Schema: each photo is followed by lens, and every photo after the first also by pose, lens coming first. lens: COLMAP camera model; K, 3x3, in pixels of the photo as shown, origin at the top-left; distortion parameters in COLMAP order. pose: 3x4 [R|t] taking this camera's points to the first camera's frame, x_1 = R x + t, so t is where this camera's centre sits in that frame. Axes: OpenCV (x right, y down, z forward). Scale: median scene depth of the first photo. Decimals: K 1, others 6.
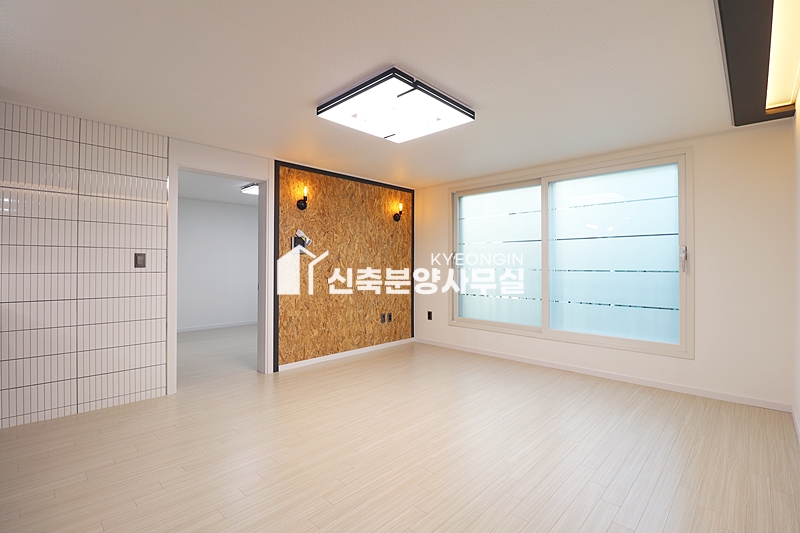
lens RADIAL K [[366.4, 0, 402.1], [0, 366.4, 261.0], [0, 0, 1]] dist [0.000625, -0.015422]
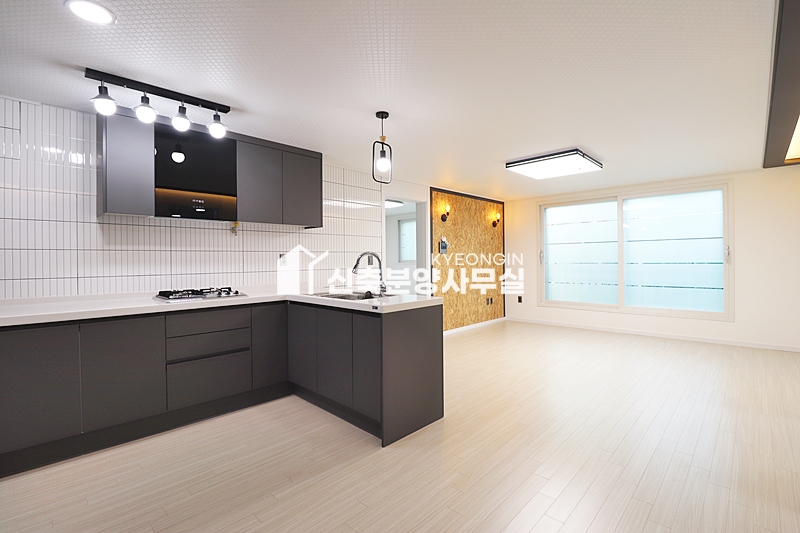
lens RADIAL K [[366.4, 0, 402.1], [0, 366.4, 261.0], [0, 0, 1]] dist [0.000625, -0.015422]
pose [[0.999916, -0.012871, -0.001288, -0.411875], [0.012887, 0.999820, 0.013940, -0.012695], [0.001109, -0.013955, 0.999902, -0.359954]]
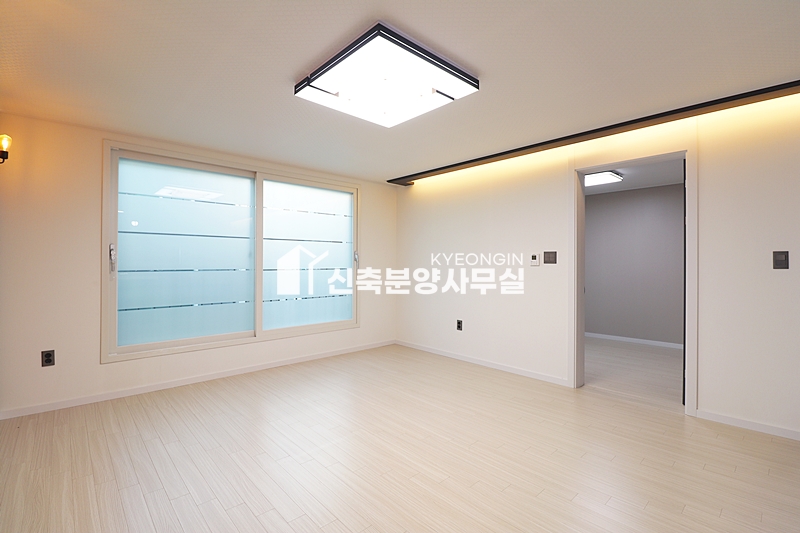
lens RADIAL K [[366.4, 0, 402.1], [0, 366.4, 261.0], [0, 0, 1]] dist [0.000625, -0.015422]
pose [[0.057477, 0.004723, 0.998336, -0.519177], [-0.013549, 0.999900, -0.003950, 0.000777], [-0.998255, -0.013300, 0.057536, 0.547188]]
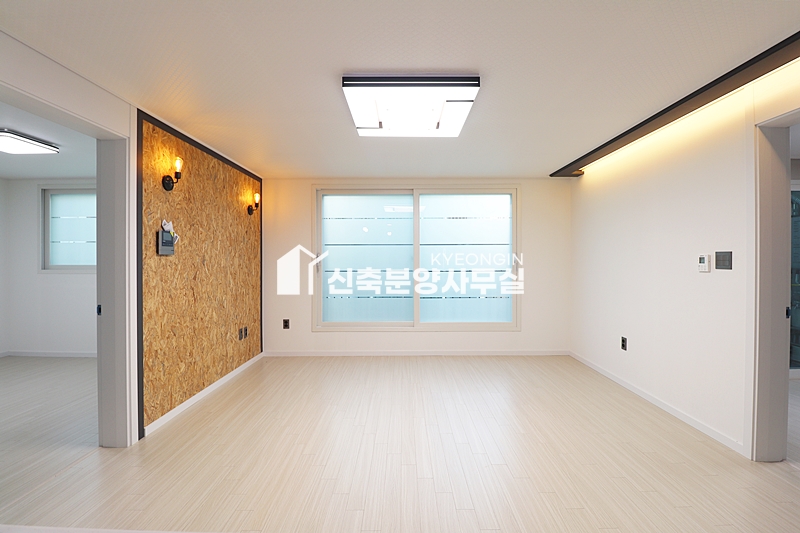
lens RADIAL K [[370.0, 0, 403.6], [0, 370.0, 261.5], [0, 0, 1]] dist [-0.017341, -0.000560]
pose [[0.718743, -0.005420, 0.695255, -0.414382], [-0.004386, 0.999914, 0.012330, -0.018004], [-0.695262, -0.011912, 0.718657, 0.197287]]
